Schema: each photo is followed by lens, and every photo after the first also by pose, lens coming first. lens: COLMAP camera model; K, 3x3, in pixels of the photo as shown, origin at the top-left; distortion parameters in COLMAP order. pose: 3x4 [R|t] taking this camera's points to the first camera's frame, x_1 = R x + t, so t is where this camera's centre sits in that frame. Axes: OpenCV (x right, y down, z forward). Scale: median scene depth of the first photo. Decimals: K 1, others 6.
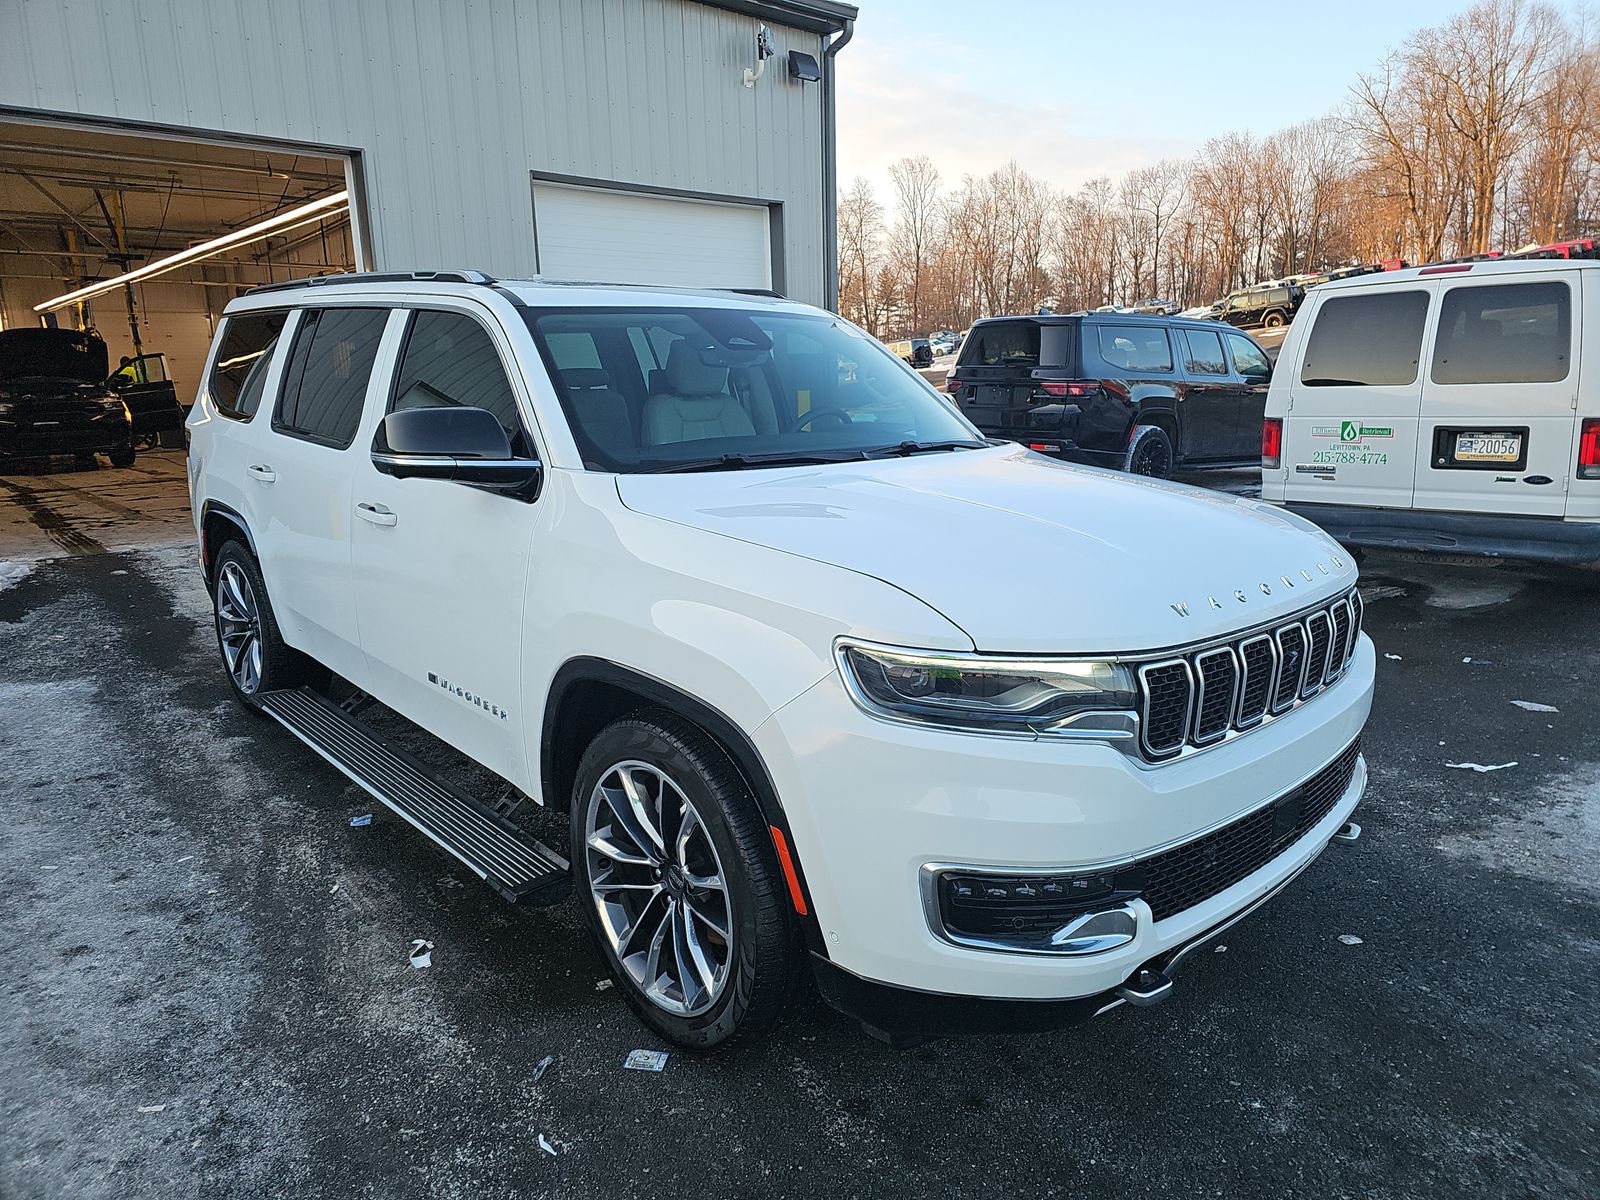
lens RADIAL K [[1046.3, 0, 812.5], [0, 1046.3, 592.2], [0, 0, 1]] dist [0.044298, -0.035038]
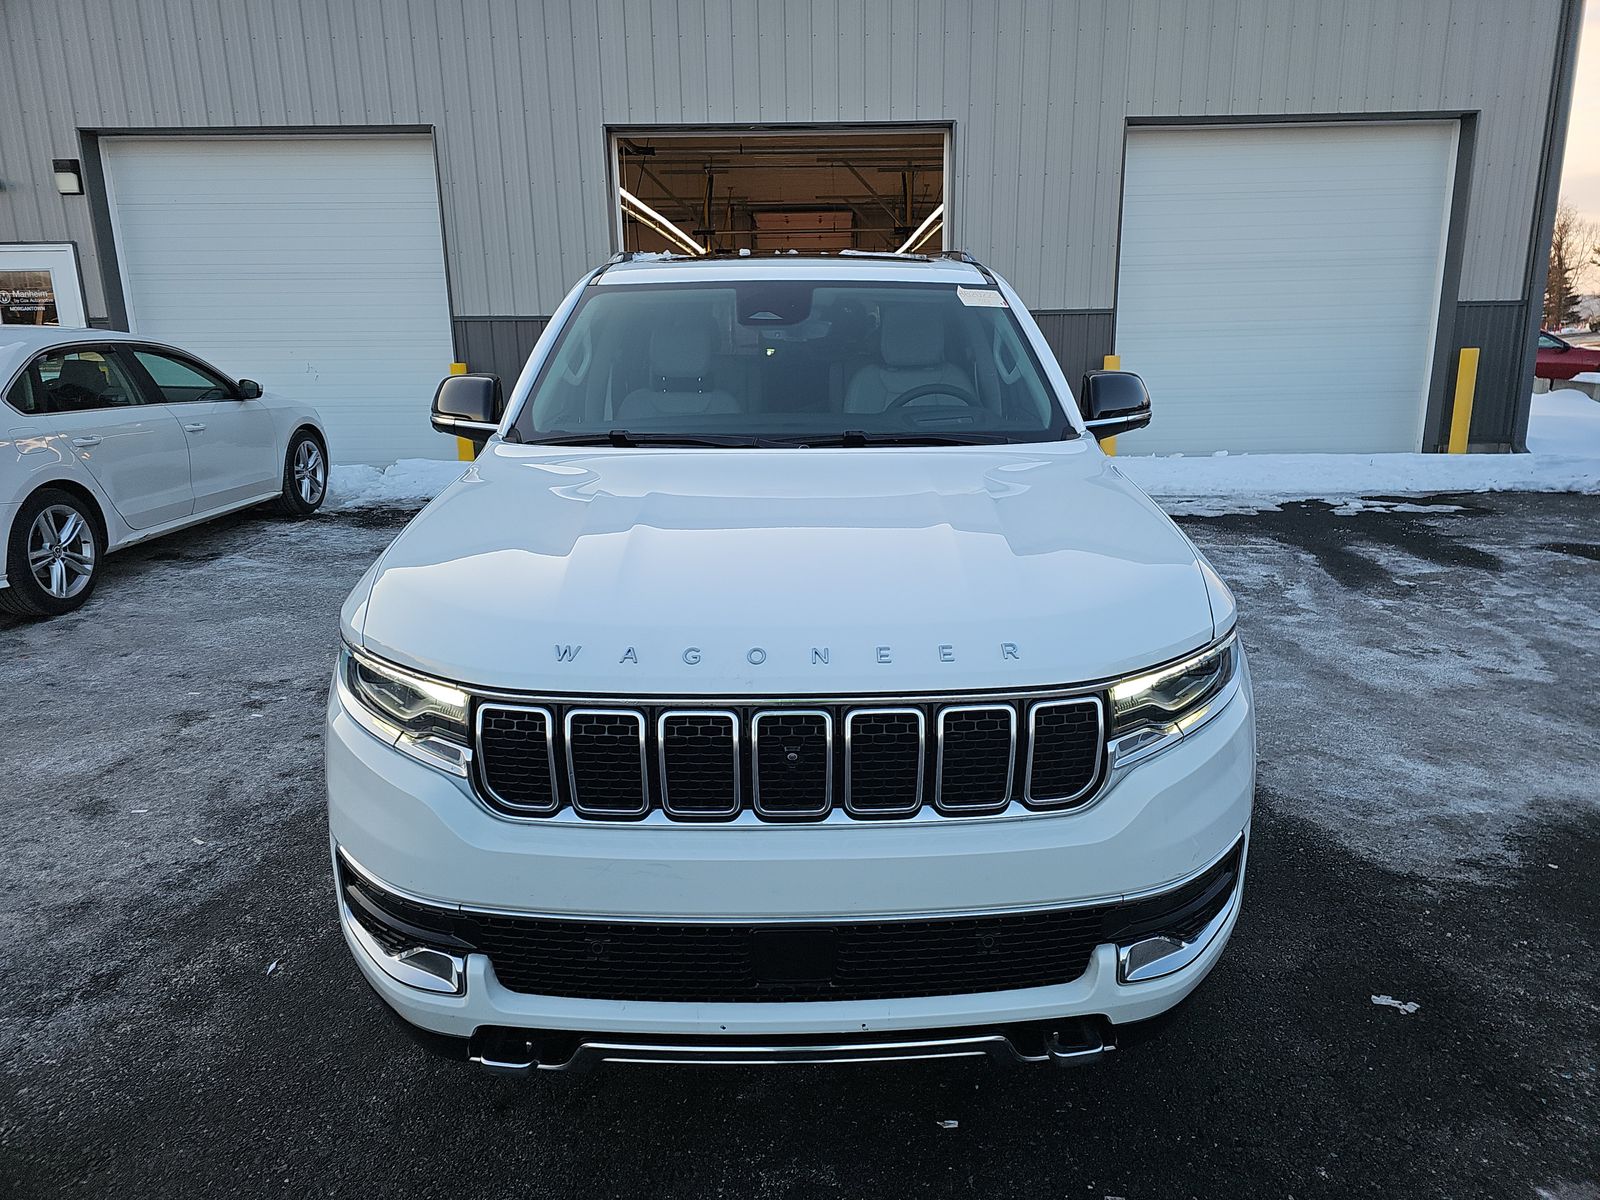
lens RADIAL K [[1046.3, 0, 813.6], [0, 1046.3, 589.8], [0, 0, 1]] dist [0.044298, -0.035038]
pose [[0.737960, 0.169283, -0.653267, 0.493278], [-0.141487, 0.985323, 0.095501, -0.067166], [0.659846, 0.021953, 0.751080, 0.236242]]
